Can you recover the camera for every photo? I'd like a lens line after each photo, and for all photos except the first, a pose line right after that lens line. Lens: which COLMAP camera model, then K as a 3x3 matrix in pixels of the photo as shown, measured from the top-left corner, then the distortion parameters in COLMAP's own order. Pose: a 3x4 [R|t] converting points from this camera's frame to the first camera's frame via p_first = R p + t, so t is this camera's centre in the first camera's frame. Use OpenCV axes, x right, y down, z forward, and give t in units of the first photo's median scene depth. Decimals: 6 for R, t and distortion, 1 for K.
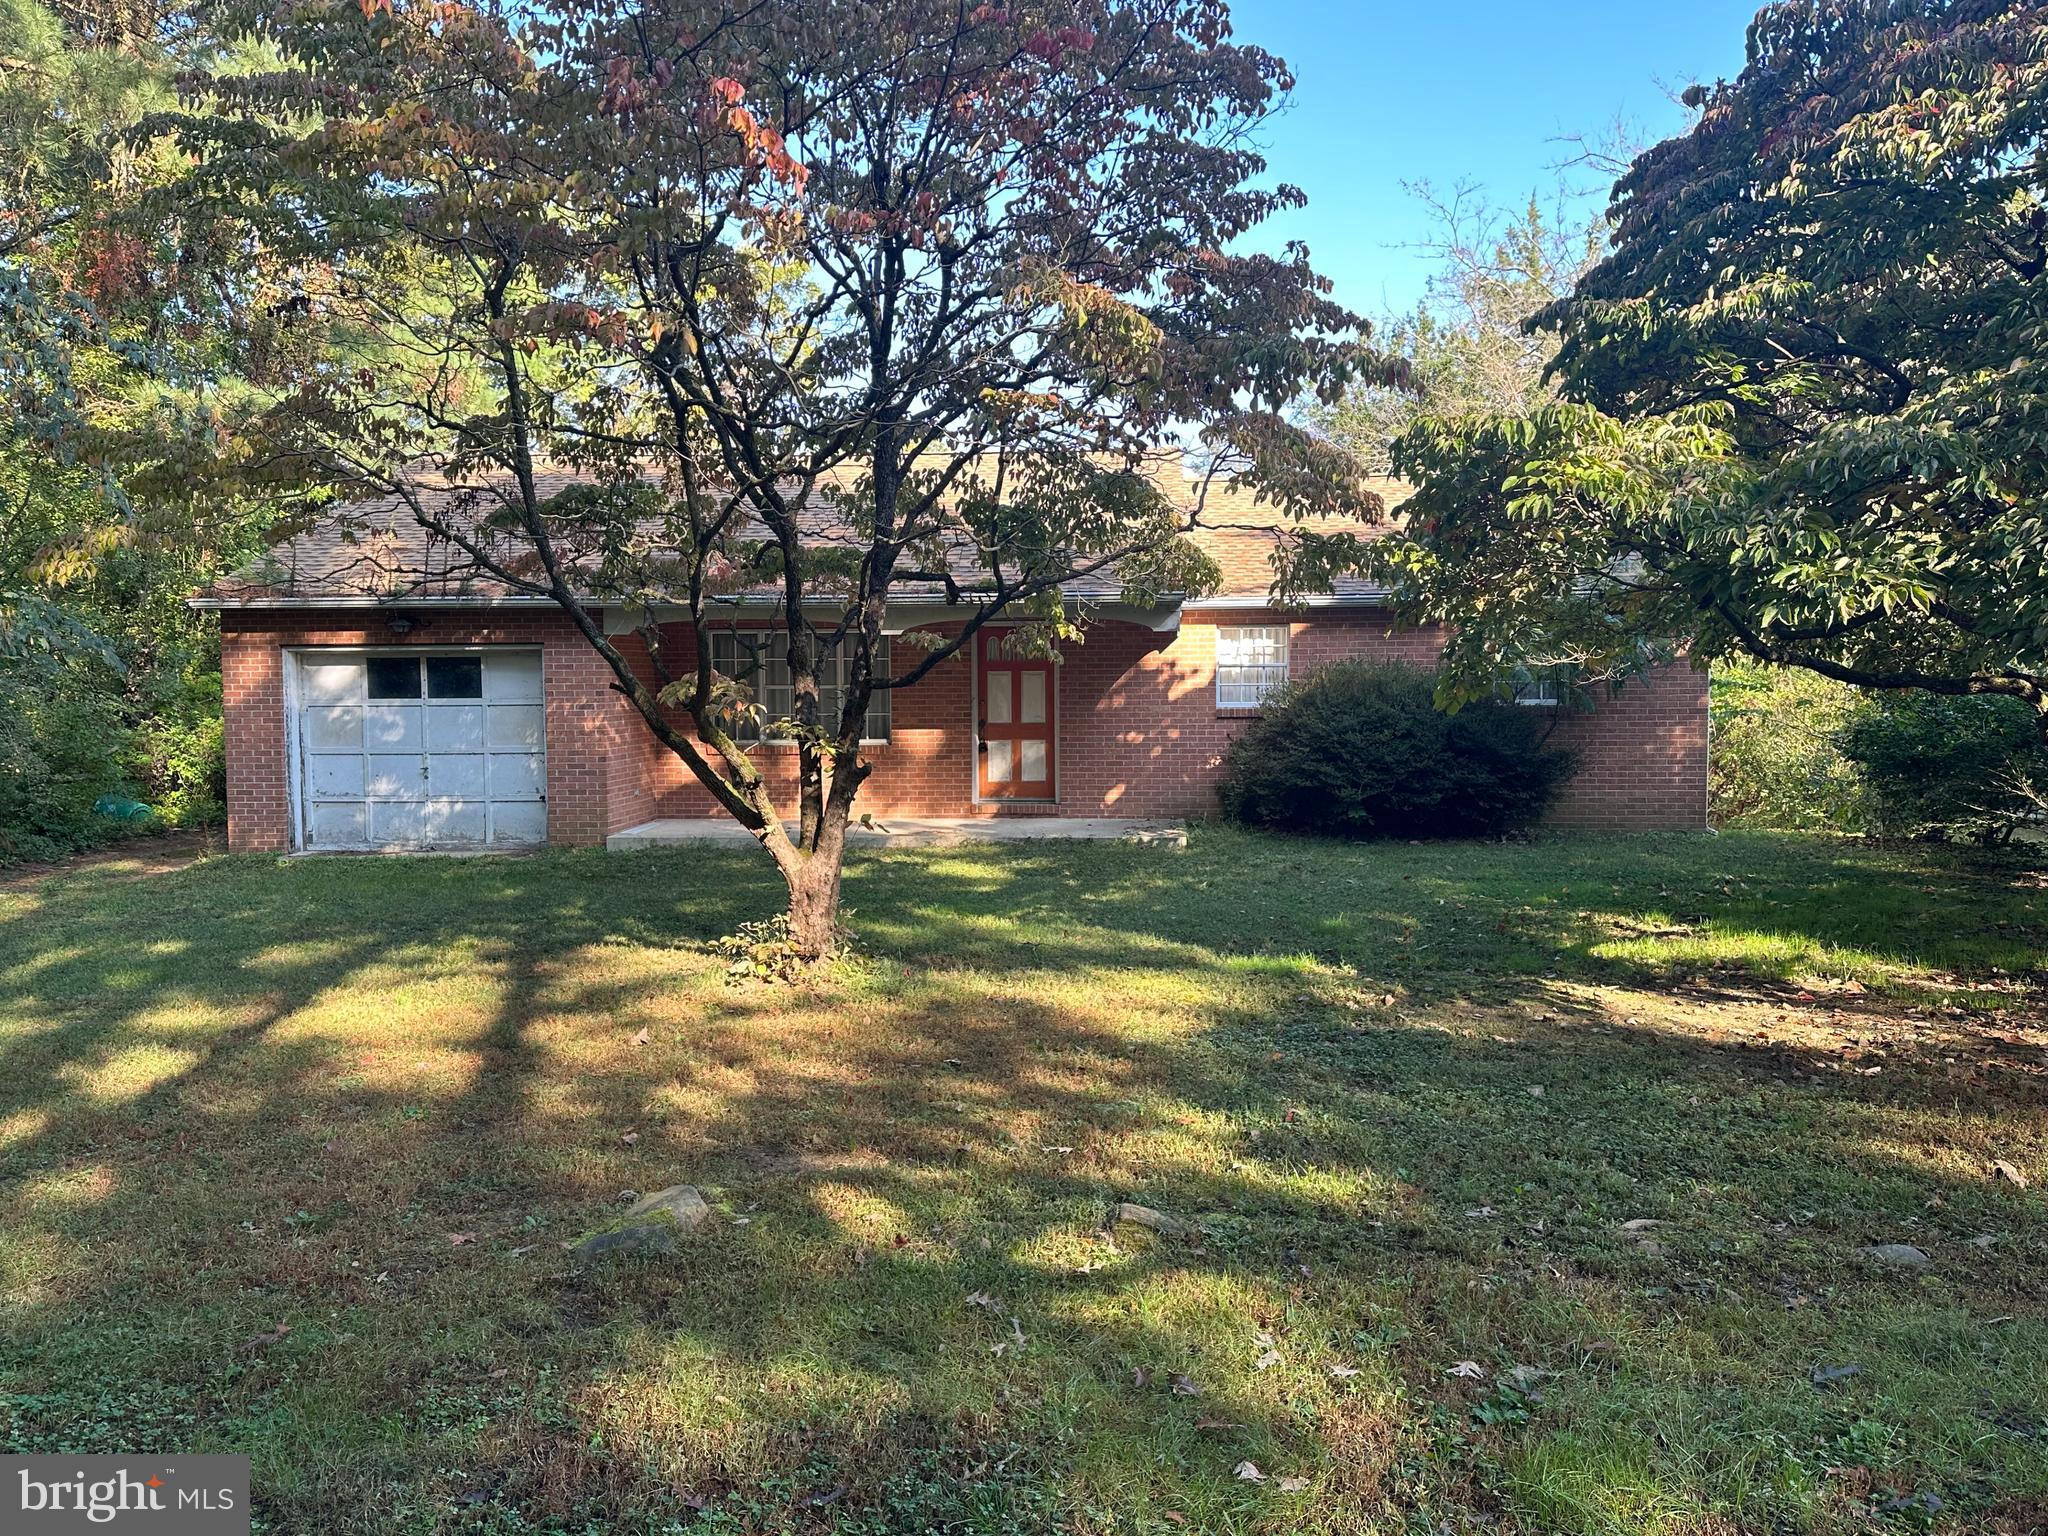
lens RADIAL K [[1494.4, 0, 1024.0], [0, 1494.4, 768.0], [0, 0, 1]] dist [0.088131, 0.000049]
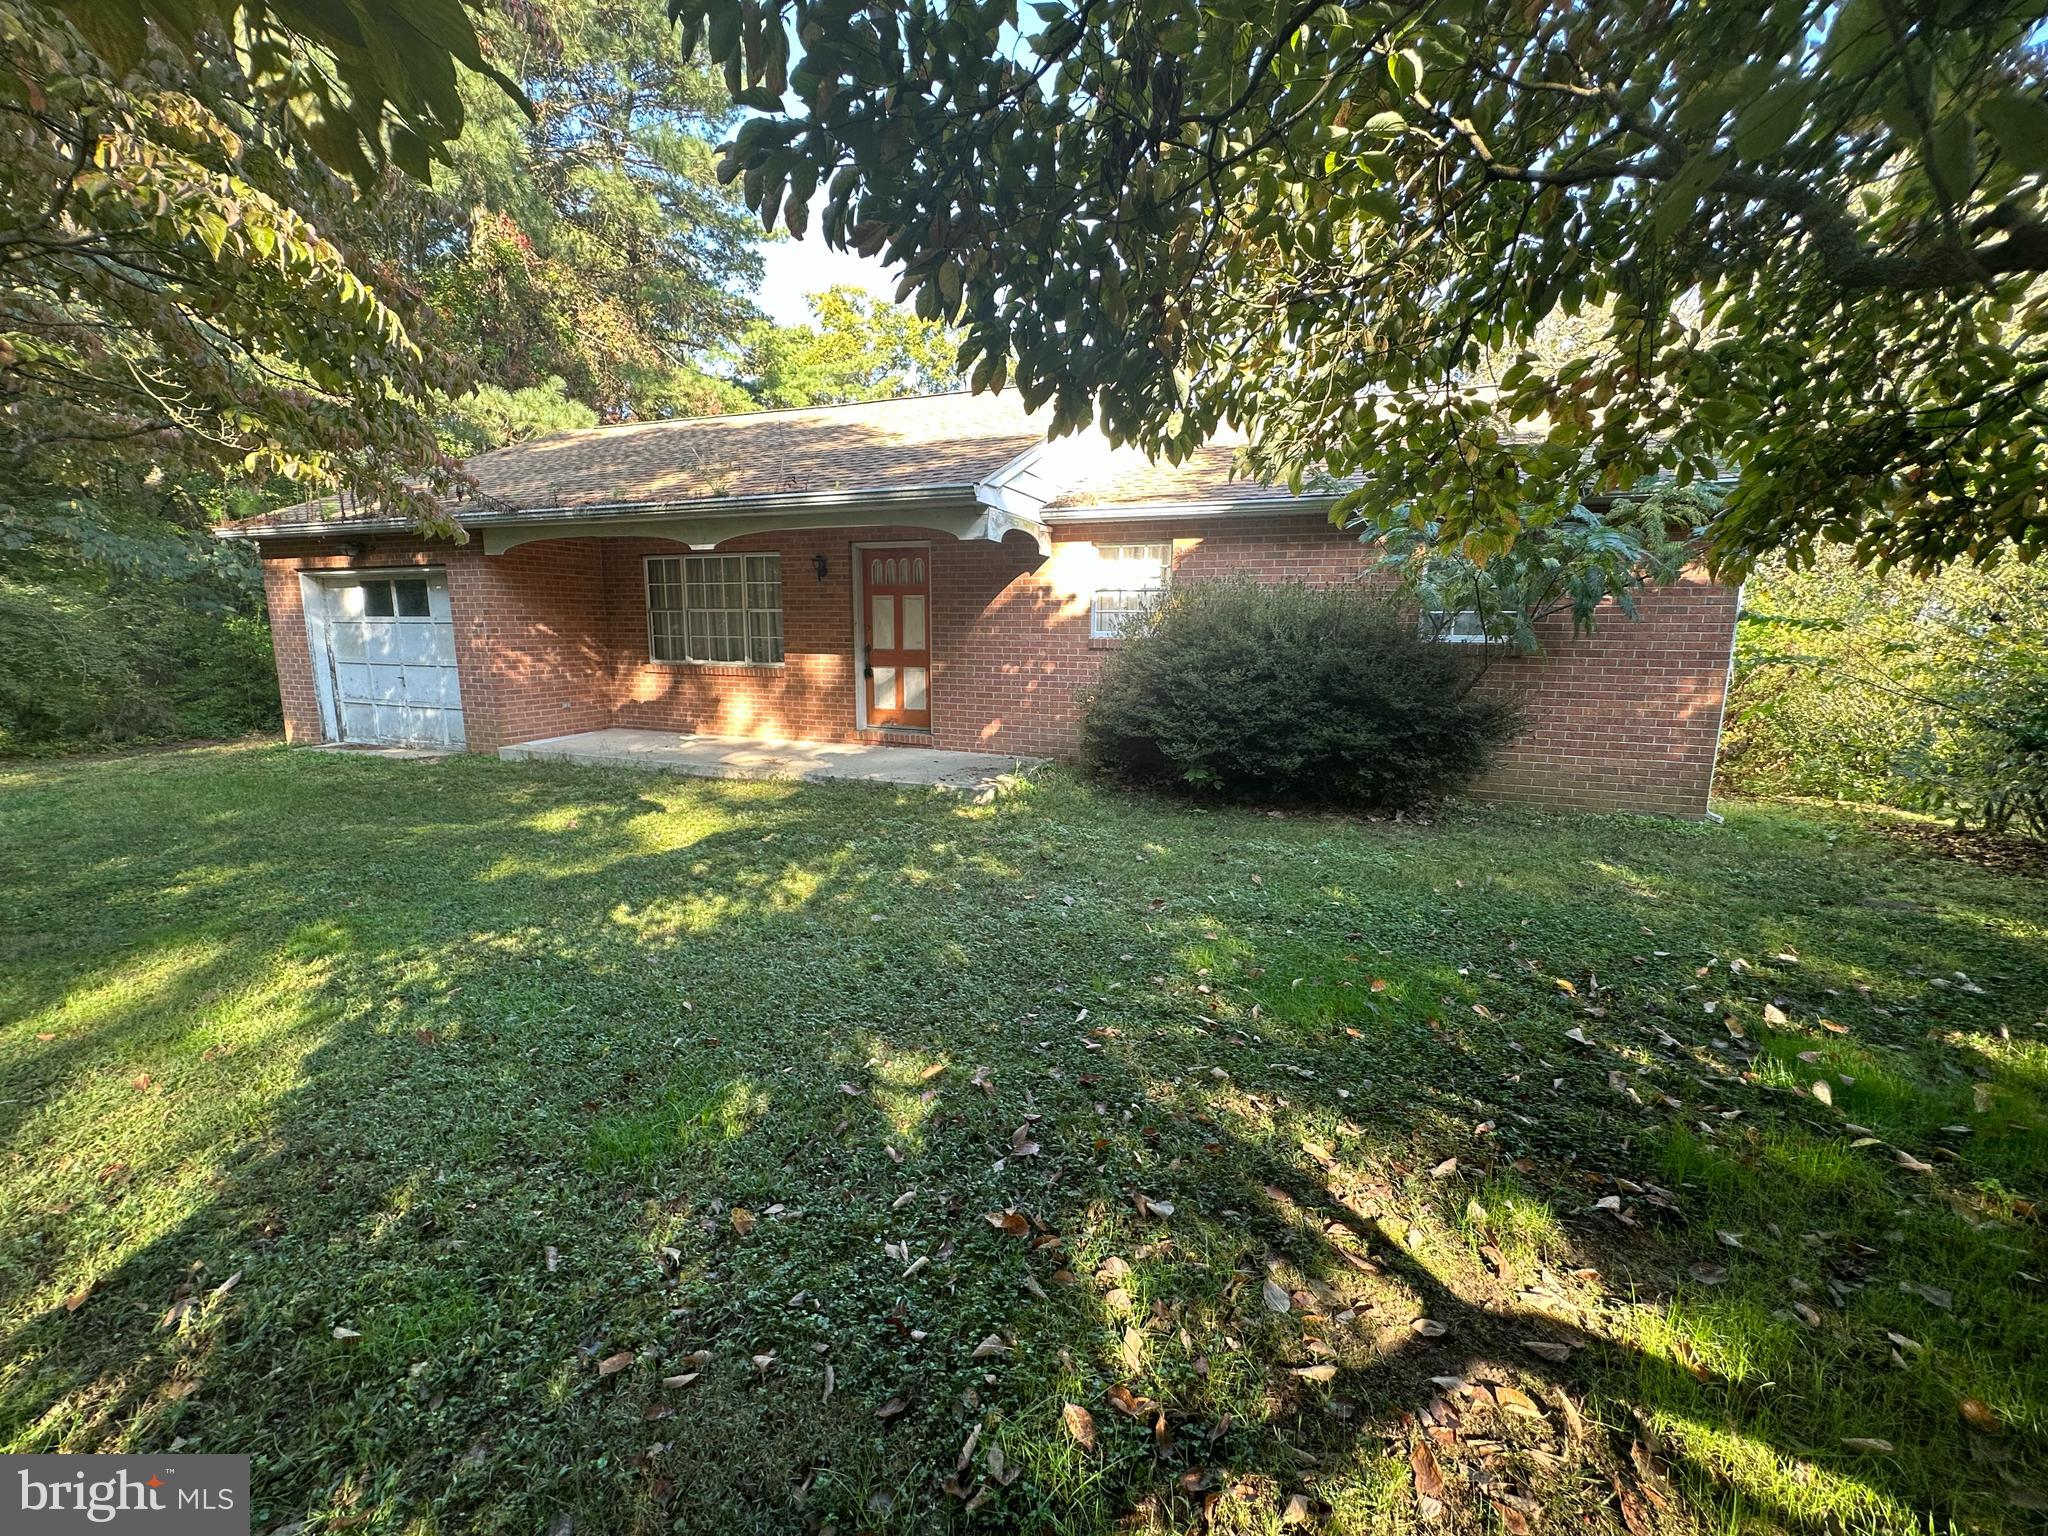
lens RADIAL K [[820.9, 0, 1024.0], [0, 820.9, 768.0], [0, 0, 1]] dist [0.000151, 0.000015]
pose [[0.961700, 0.061853, -0.267035, 0.230837], [-0.032228, 0.992965, 0.113937, -0.017735], [0.272204, -0.100967, 0.956928, 0.522678]]
